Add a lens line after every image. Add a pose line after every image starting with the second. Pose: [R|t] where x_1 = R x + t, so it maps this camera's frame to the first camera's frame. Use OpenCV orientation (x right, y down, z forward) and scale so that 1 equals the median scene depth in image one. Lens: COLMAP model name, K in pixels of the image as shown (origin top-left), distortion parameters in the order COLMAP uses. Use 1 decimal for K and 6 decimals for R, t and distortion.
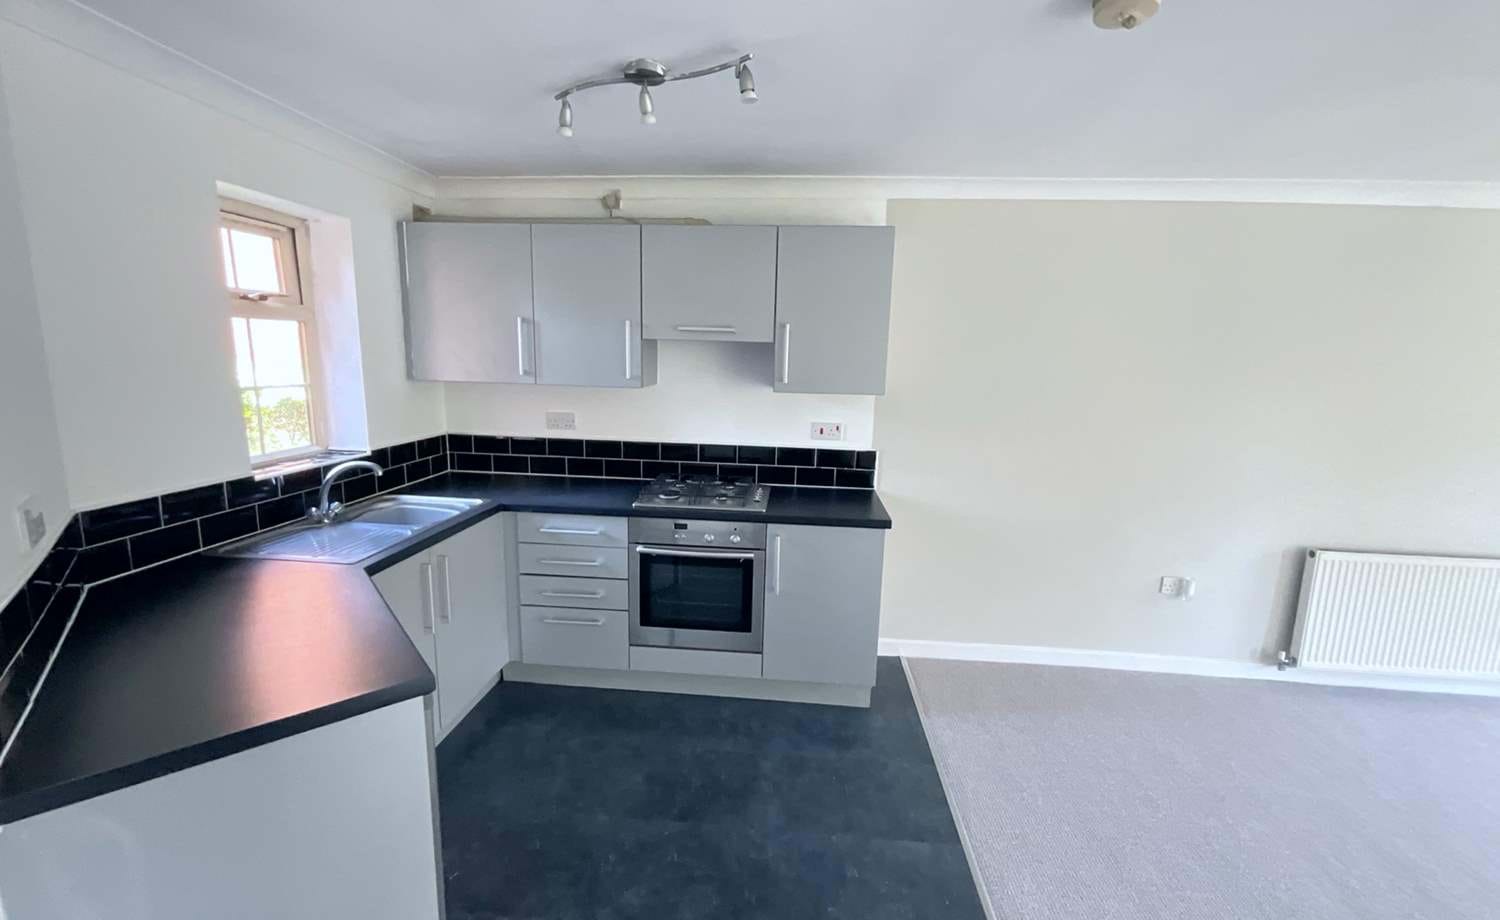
lens RADIAL K [[611.0, 0, 750.3], [0, 611.0, 458.8], [0, 0, 1]] dist [-0.000686, 0.004055]
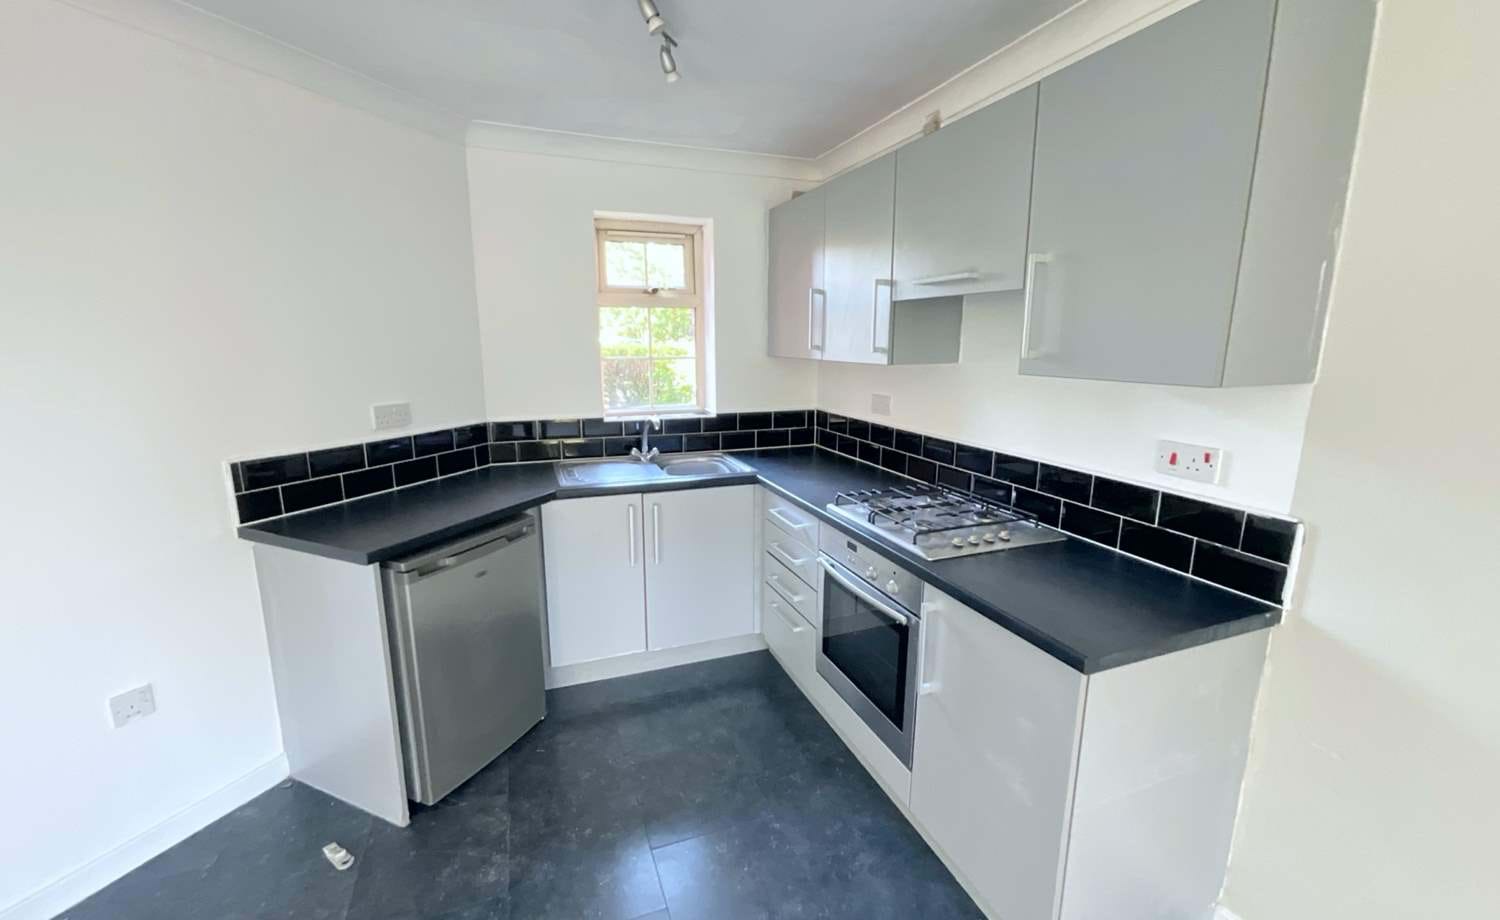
lens RADIAL K [[611.0, 0, 750.3], [0, 611.0, 458.8], [0, 0, 1]] dist [-0.000686, 0.004055]
pose [[0.436291, 0.149665, -0.887271, 0.435981], [-0.144813, 0.984895, 0.094924, -0.044949], [0.888076, 0.087074, 0.451374, 0.483364]]
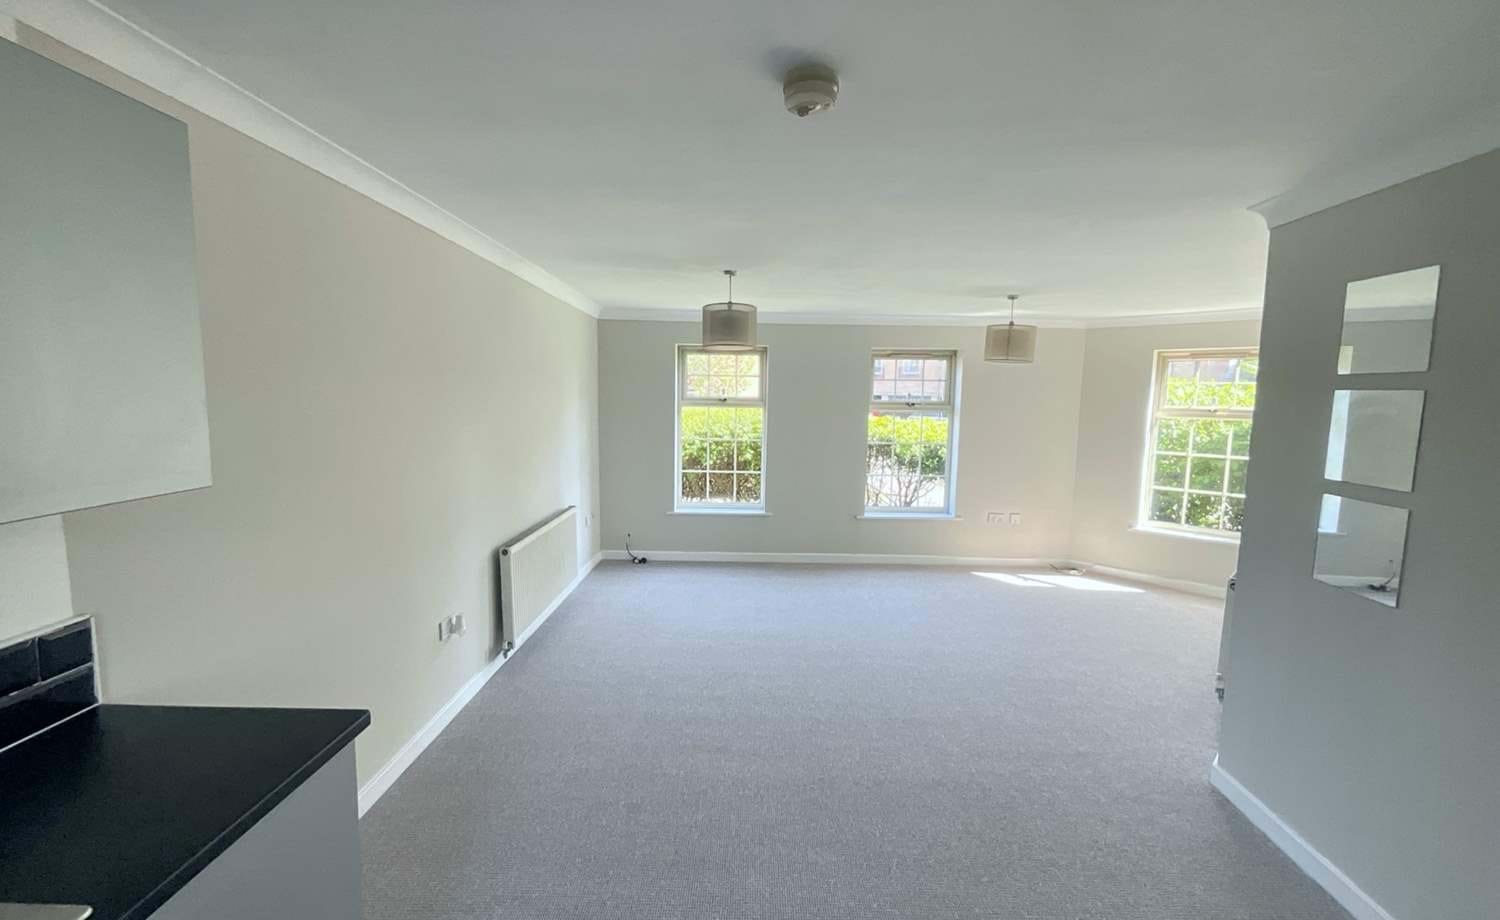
lens RADIAL K [[610.4, 0, 750.2], [0, 610.4, 458.1], [0, 0, 1]] dist [0.001282, 0.000053]
pose [[-0.078871, -0.134778, 0.987732, -0.253694], [0.145774, 0.978609, 0.145173, -0.123899], [-0.986169, 0.155435, -0.057536, 0.577756]]
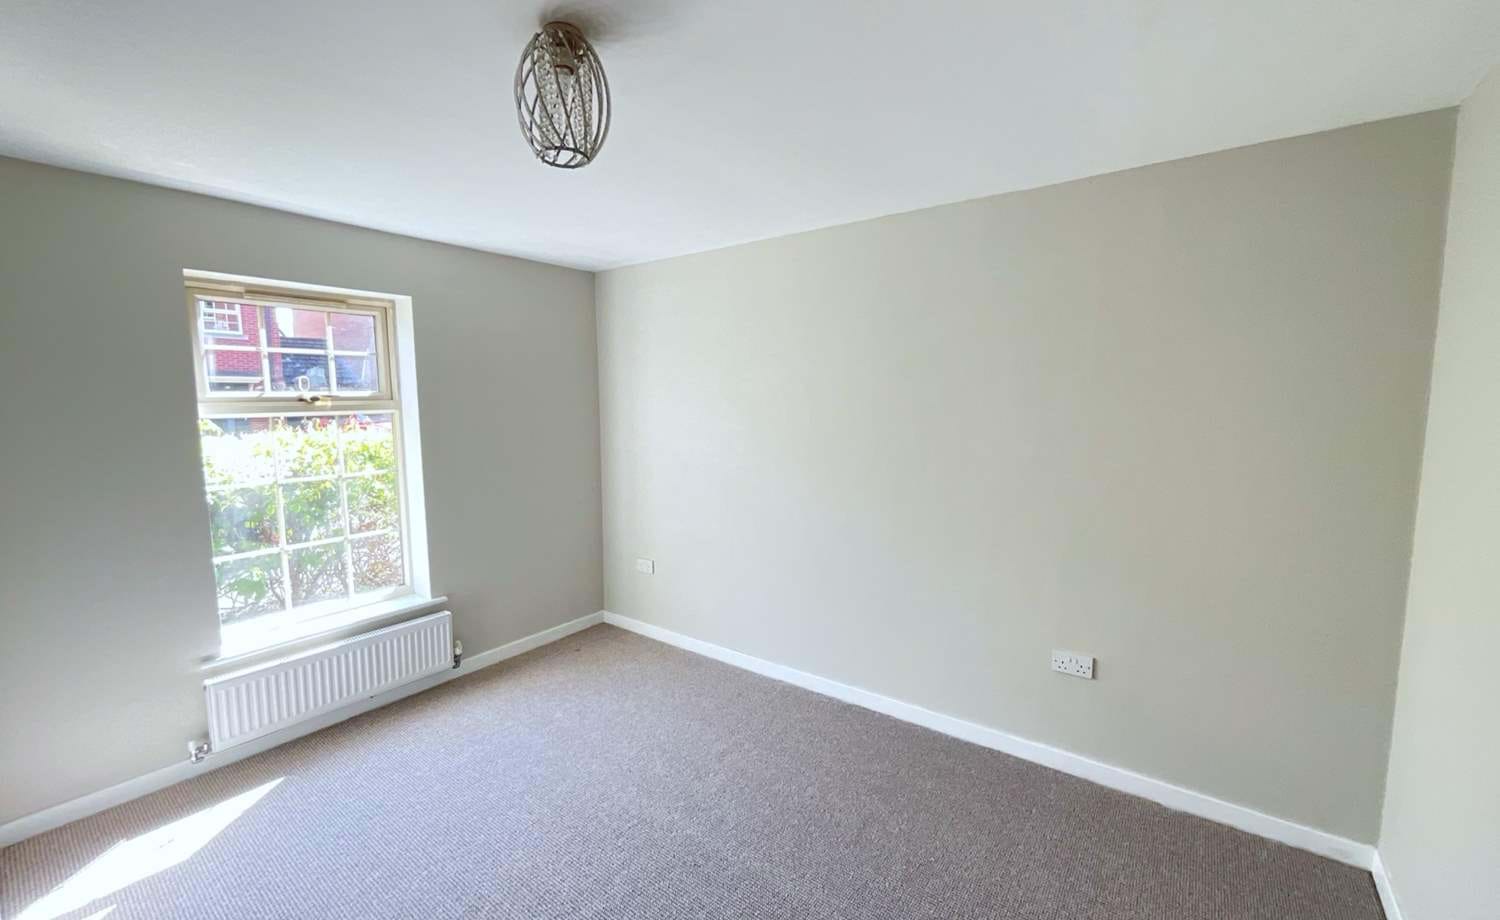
lens RADIAL K [[611.0, 0, 750.3], [0, 611.0, 458.8], [0, 0, 1]] dist [-0.000686, 0.004055]
pose [[-0.967781, 0.002748, -0.251779, 0.963598], [-0.065632, 0.962621, 0.262780, -0.019414], [0.243090, 0.270838, -0.931426, 0.249432]]
